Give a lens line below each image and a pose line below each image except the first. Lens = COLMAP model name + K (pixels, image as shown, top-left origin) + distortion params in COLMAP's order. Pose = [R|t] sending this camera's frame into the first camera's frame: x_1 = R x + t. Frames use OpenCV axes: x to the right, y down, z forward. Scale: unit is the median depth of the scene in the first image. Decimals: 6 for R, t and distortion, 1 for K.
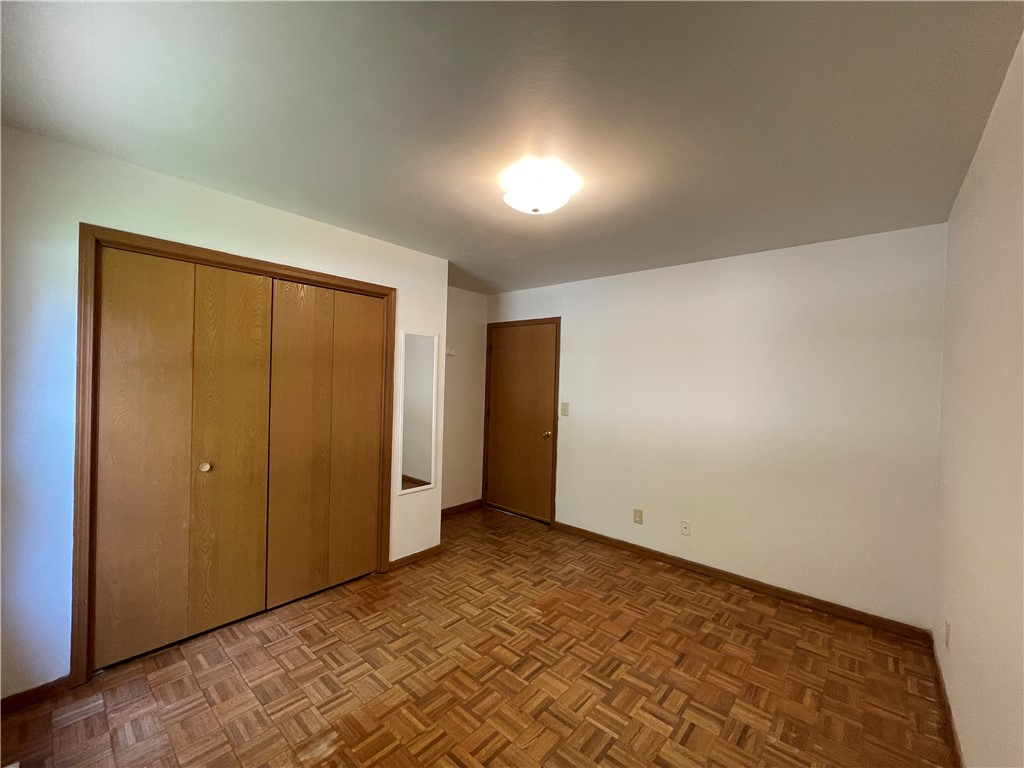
lens RADIAL K [[416.0, 0, 502.6], [0, 416.0, 381.2], [0, 0, 1]] dist [-0.000657, -0.000691]
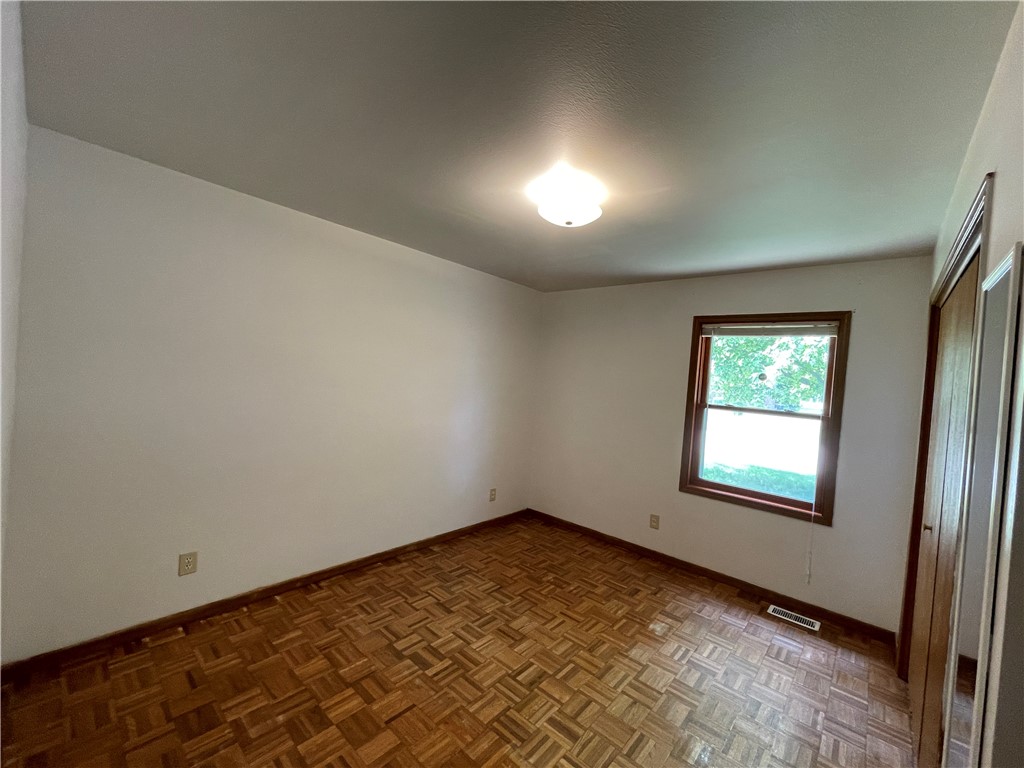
lens RADIAL K [[416.0, 0, 507.1], [0, 416.0, 384.9], [0, 0, 1]] dist [-0.000657, -0.000691]
pose [[-0.994652, -0.102869, -0.009230, 0.196239], [-0.103028, 0.994501, 0.018764, -0.015121], [0.007249, 0.019615, -0.999781, 1.972910]]
